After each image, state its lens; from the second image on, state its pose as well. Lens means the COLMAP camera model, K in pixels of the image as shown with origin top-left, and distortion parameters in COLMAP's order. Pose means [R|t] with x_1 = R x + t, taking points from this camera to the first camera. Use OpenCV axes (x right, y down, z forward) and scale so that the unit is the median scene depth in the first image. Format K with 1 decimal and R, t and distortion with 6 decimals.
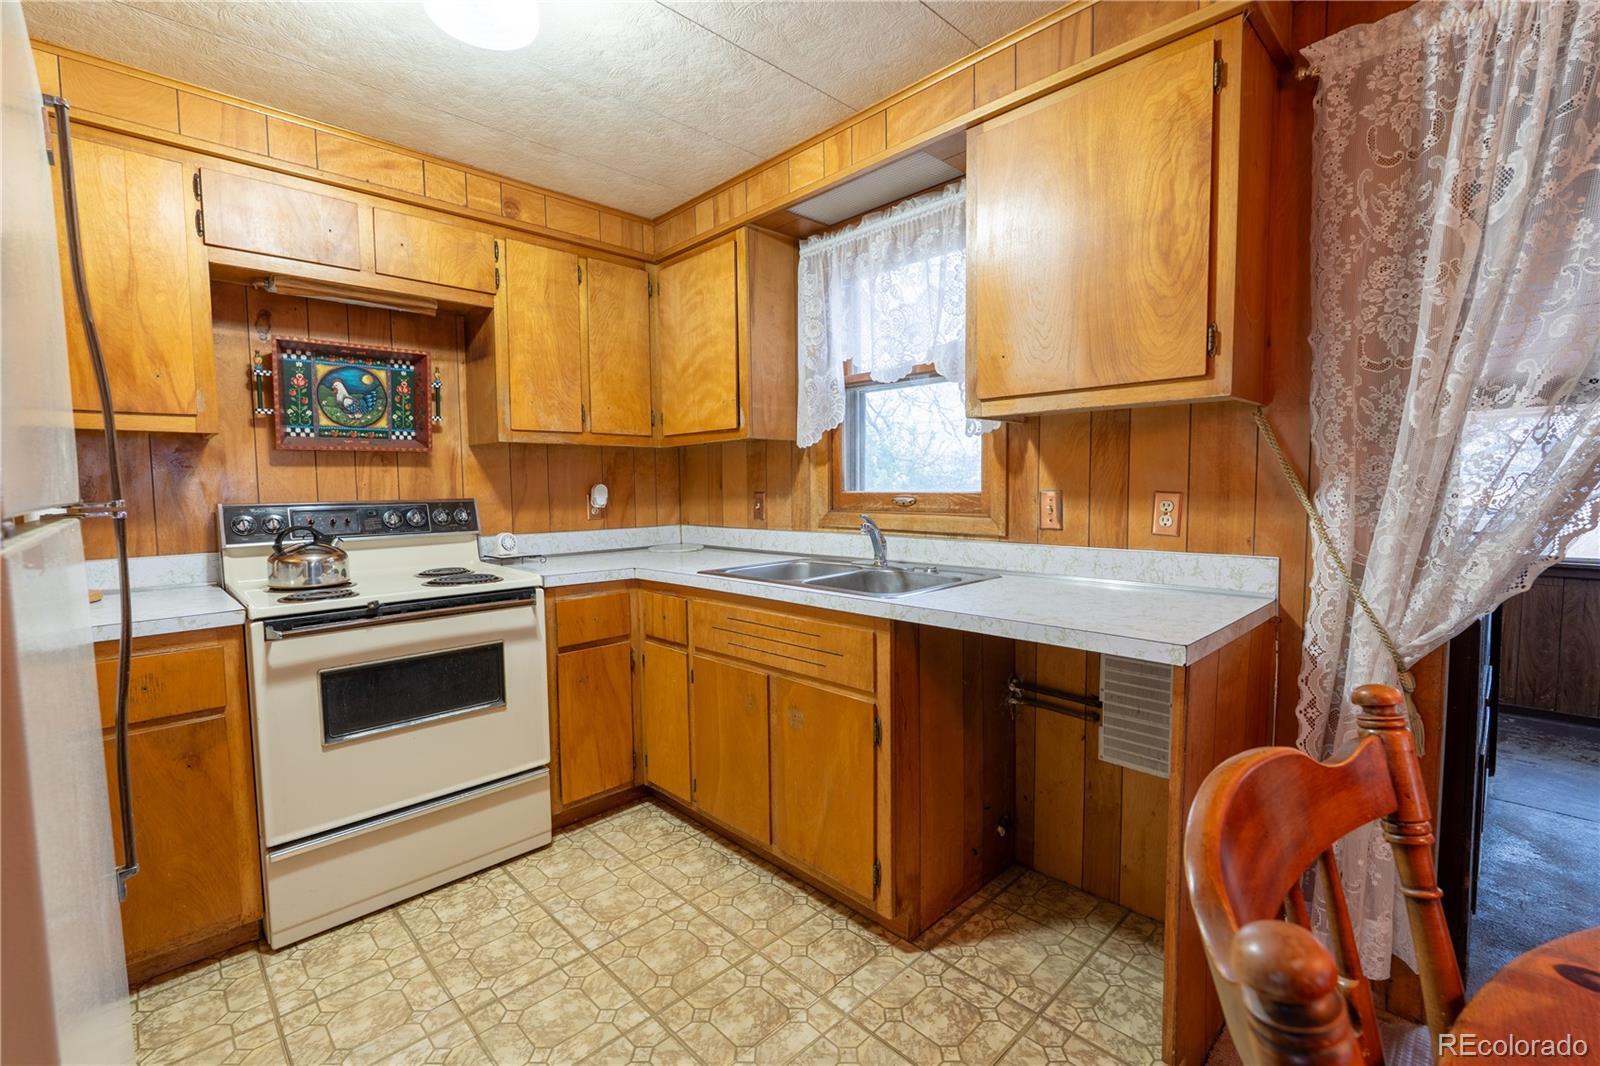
lens RADIAL K [[703.8, 0, 800.0], [0, 703.8, 530.1], [0, 0, 1]] dist [-0.003833, 0.000320]
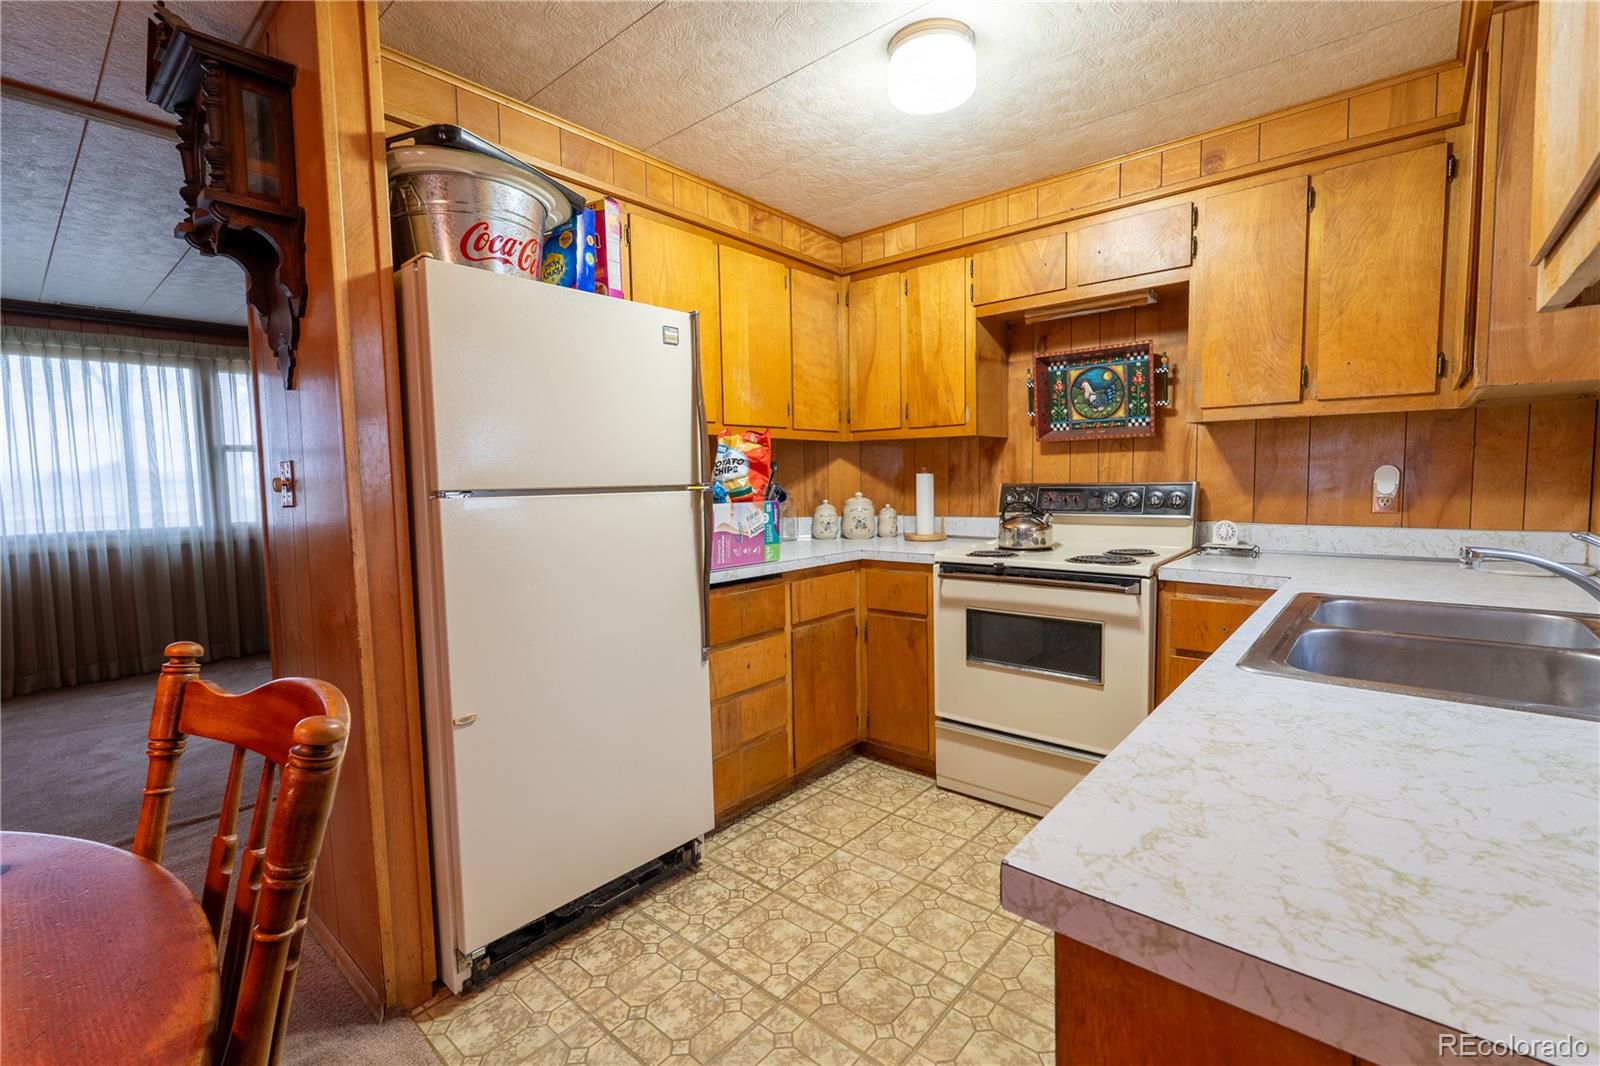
lens RADIAL K [[703.8, 0, 812.2], [0, 703.8, 529.6], [0, 0, 1]] dist [-0.003833, 0.000320]
pose [[0.092063, 0.085787, -0.992051, 0.506691], [-0.048415, 0.995489, 0.081591, -0.037708], [0.994575, 0.040519, 0.095801, 0.442083]]
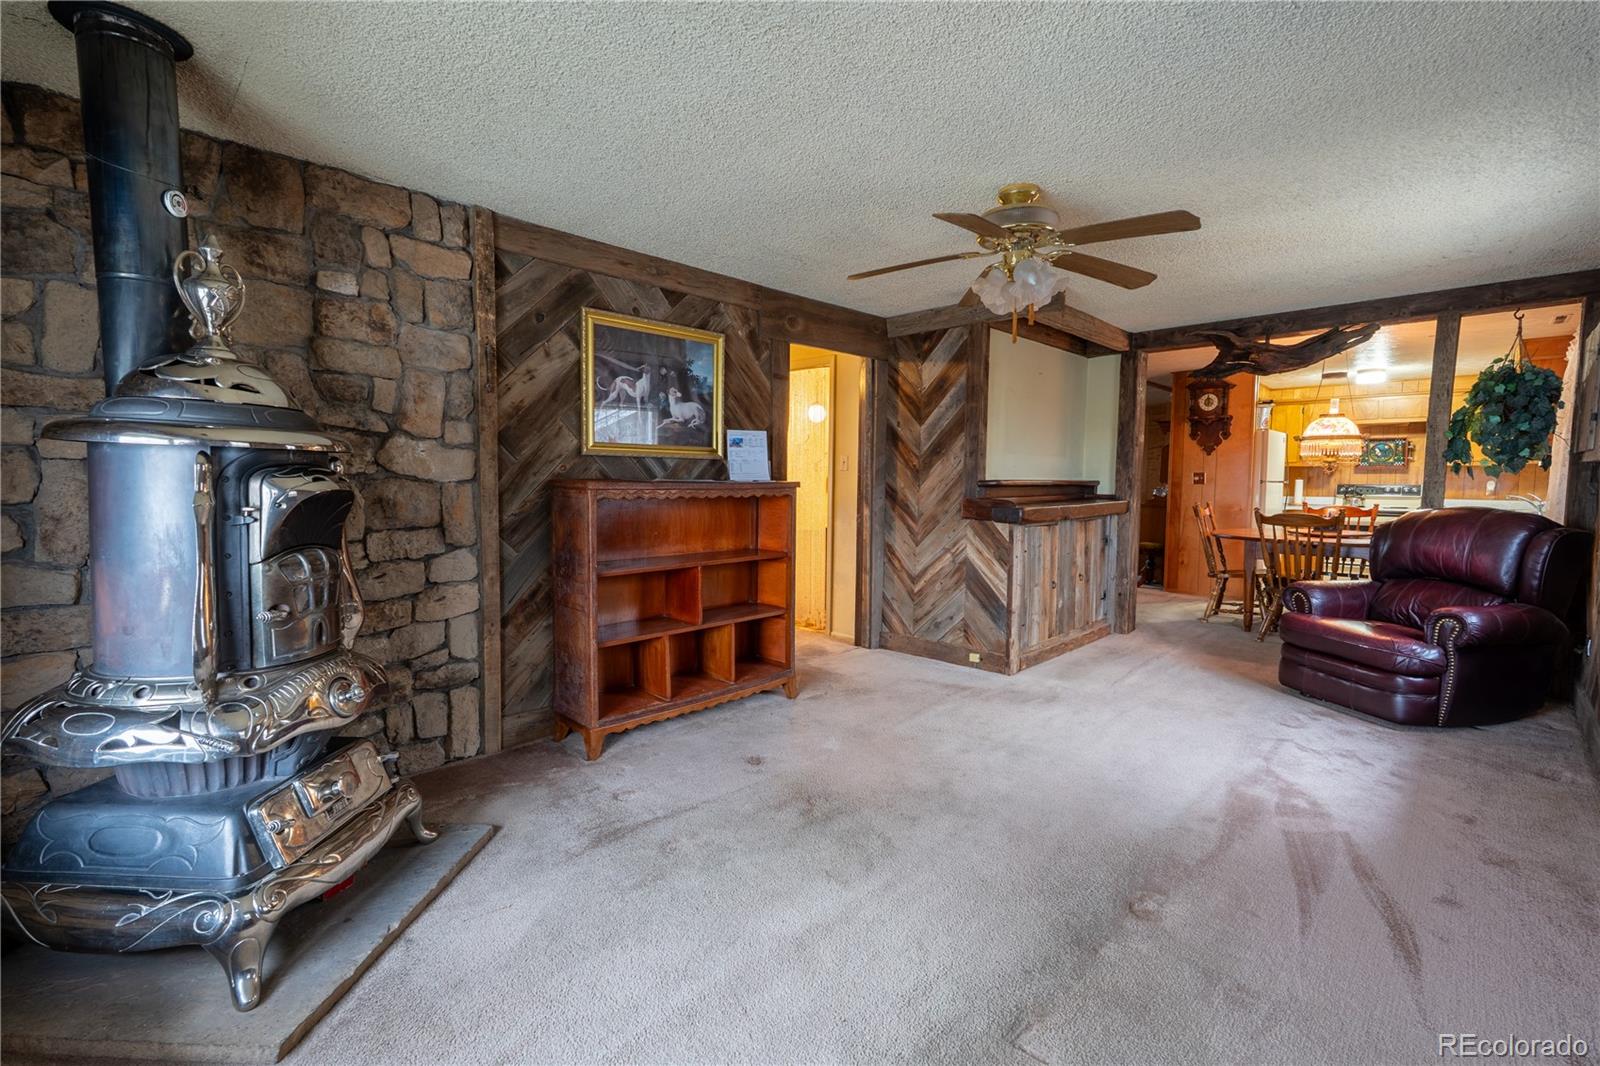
lens RADIAL K [[703.8, 0, 801.8], [0, 703.8, 530.7], [0, 0, 1]] dist [-0.003833, 0.000320]
pose [[0.073976, 0.085388, -0.993598, 2.531054], [-0.071910, 0.994191, 0.080085, 0.107926], [0.994664, 0.065525, 0.079686, -1.994253]]
